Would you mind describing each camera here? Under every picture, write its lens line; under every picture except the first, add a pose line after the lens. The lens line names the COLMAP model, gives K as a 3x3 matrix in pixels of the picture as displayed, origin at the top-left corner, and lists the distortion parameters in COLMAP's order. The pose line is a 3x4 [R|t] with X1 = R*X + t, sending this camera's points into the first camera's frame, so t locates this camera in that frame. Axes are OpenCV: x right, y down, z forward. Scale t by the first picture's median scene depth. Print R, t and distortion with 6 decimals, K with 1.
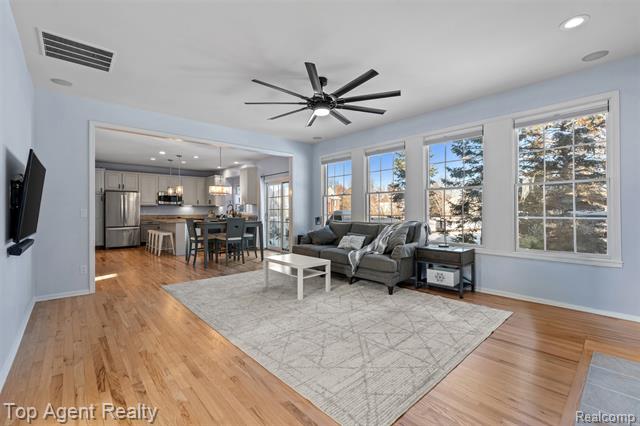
lens RADIAL K [[279.9, 0, 320.0], [0, 279.9, 213.0], [0, 0, 1]] dist [-0.009707, -0.000692]
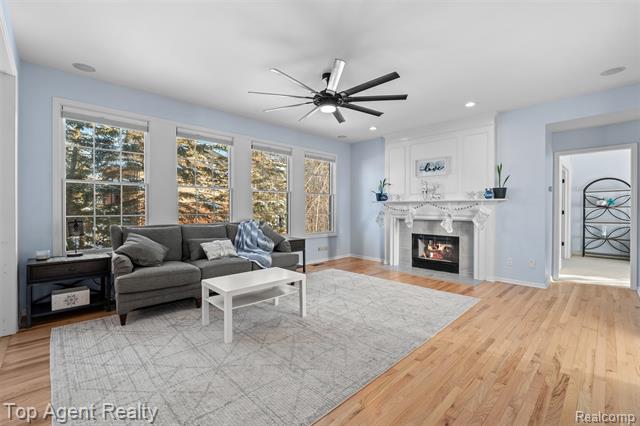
lens RADIAL K [[279.9, 0, 320.0], [0, 279.9, 213.0], [0, 0, 1]] dist [-0.009707, -0.000692]
pose [[-0.032298, -0.006774, 0.999455, -1.369559], [0.006910, 0.999952, 0.007001, -0.001435], [-0.999454, 0.007133, -0.032250, 1.490937]]
